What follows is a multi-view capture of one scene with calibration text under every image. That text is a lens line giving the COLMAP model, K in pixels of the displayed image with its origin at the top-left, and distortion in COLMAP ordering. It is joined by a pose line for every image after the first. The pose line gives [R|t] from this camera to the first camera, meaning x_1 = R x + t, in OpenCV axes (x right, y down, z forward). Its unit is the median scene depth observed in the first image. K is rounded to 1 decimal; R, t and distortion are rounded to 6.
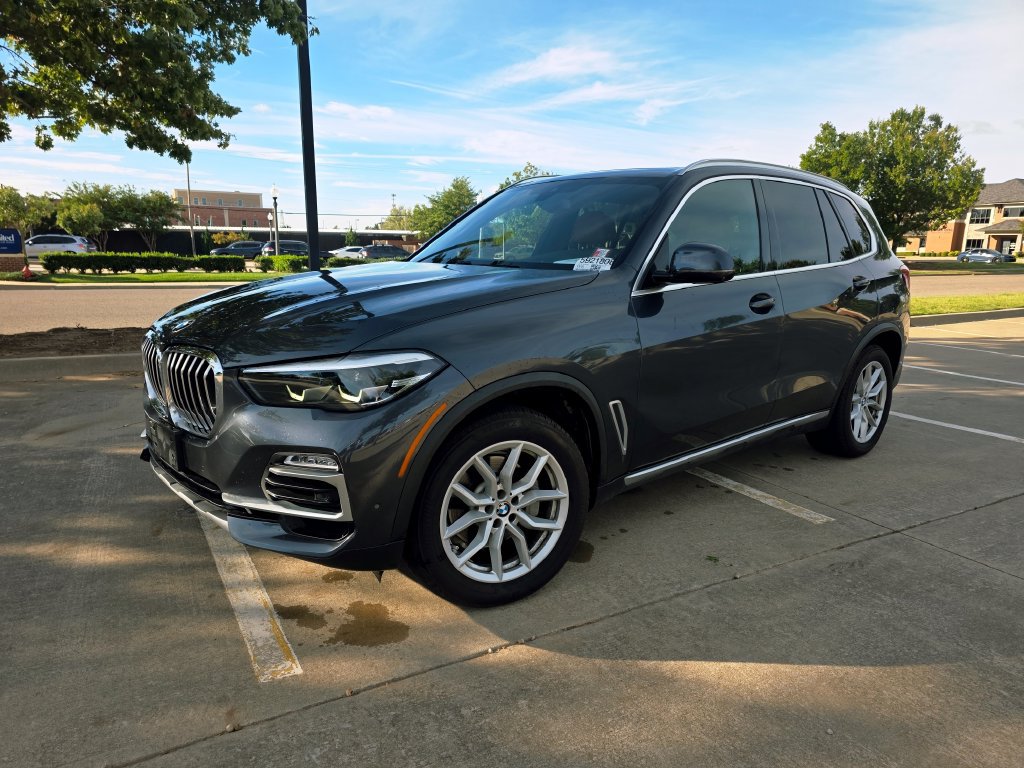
lens RADIAL K [[676.2, 0, 508.2], [0, 676.2, 388.6], [0, 0, 1]] dist [0.052773, -0.044892]
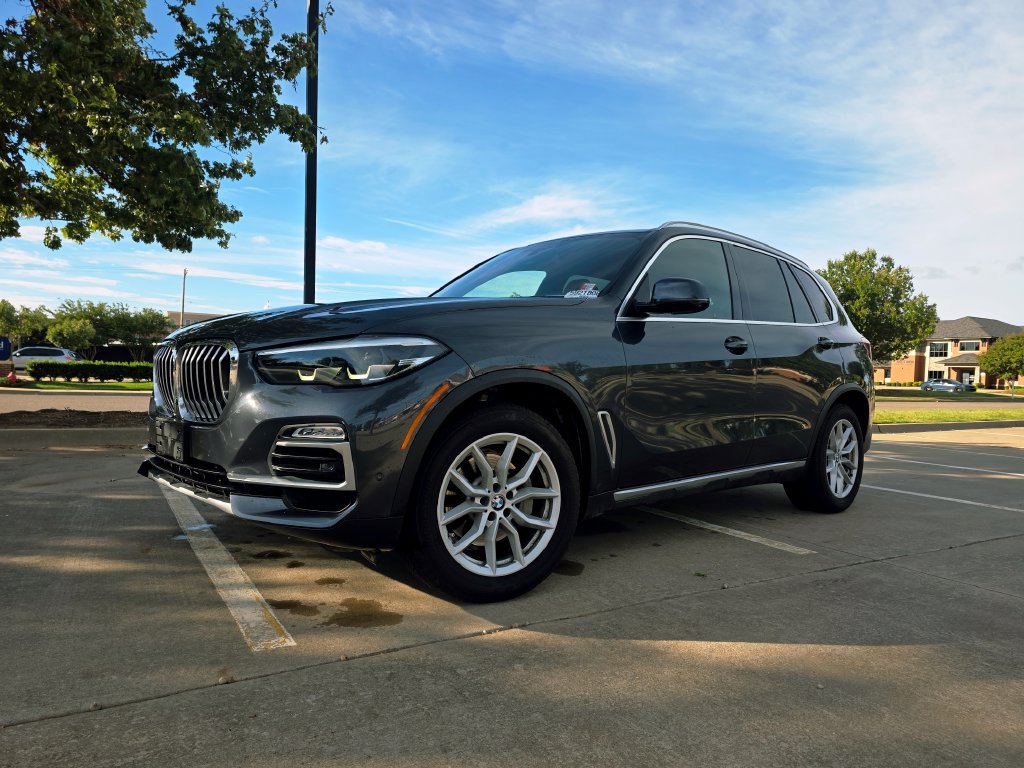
lens RADIAL K [[674.9, 0, 516.0], [0, 674.9, 388.4], [0, 0, 1]] dist [0.055507, -0.047625]
pose [[0.999242, 0.016678, 0.035169, -0.017920], [-0.009841, 0.982446, -0.186285, 0.183069], [-0.037659, 0.185798, 0.981866, -0.043612]]
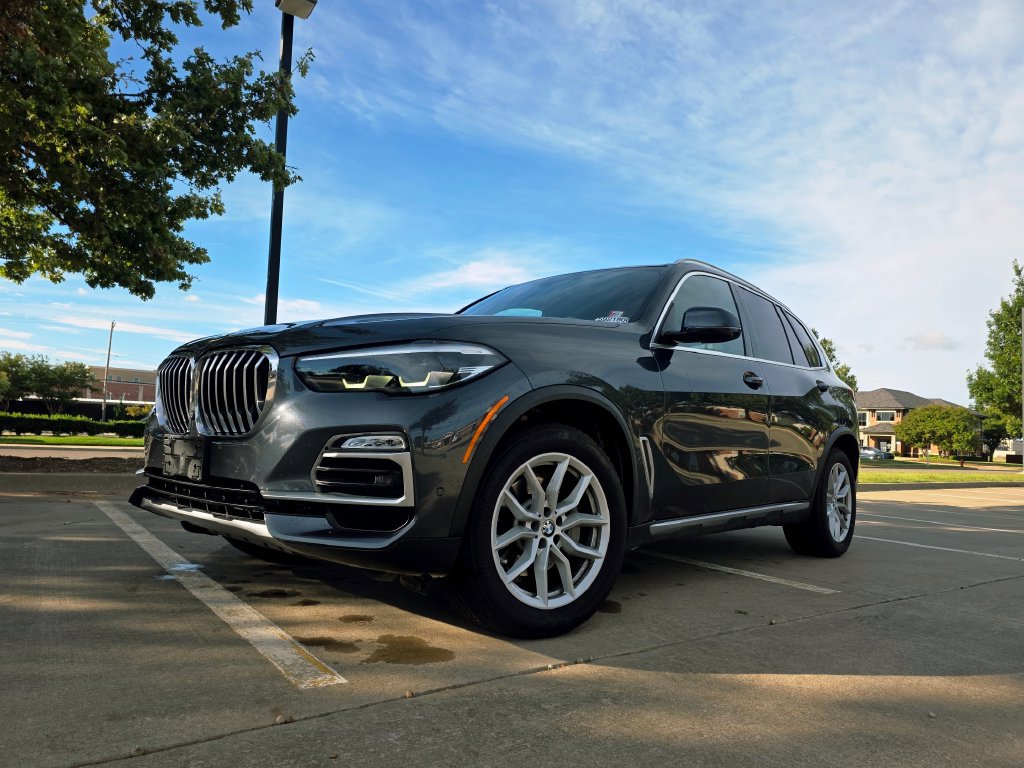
lens RADIAL K [[673.8, 0, 509.9], [0, 673.8, 399.1], [0, 0, 1]] dist [0.051646, -0.040744]
pose [[0.991856, 0.038723, 0.121337, -0.170581], [-0.005298, 0.964383, -0.264458, 0.234796], [-0.127256, 0.261662, 0.956734, 0.038985]]
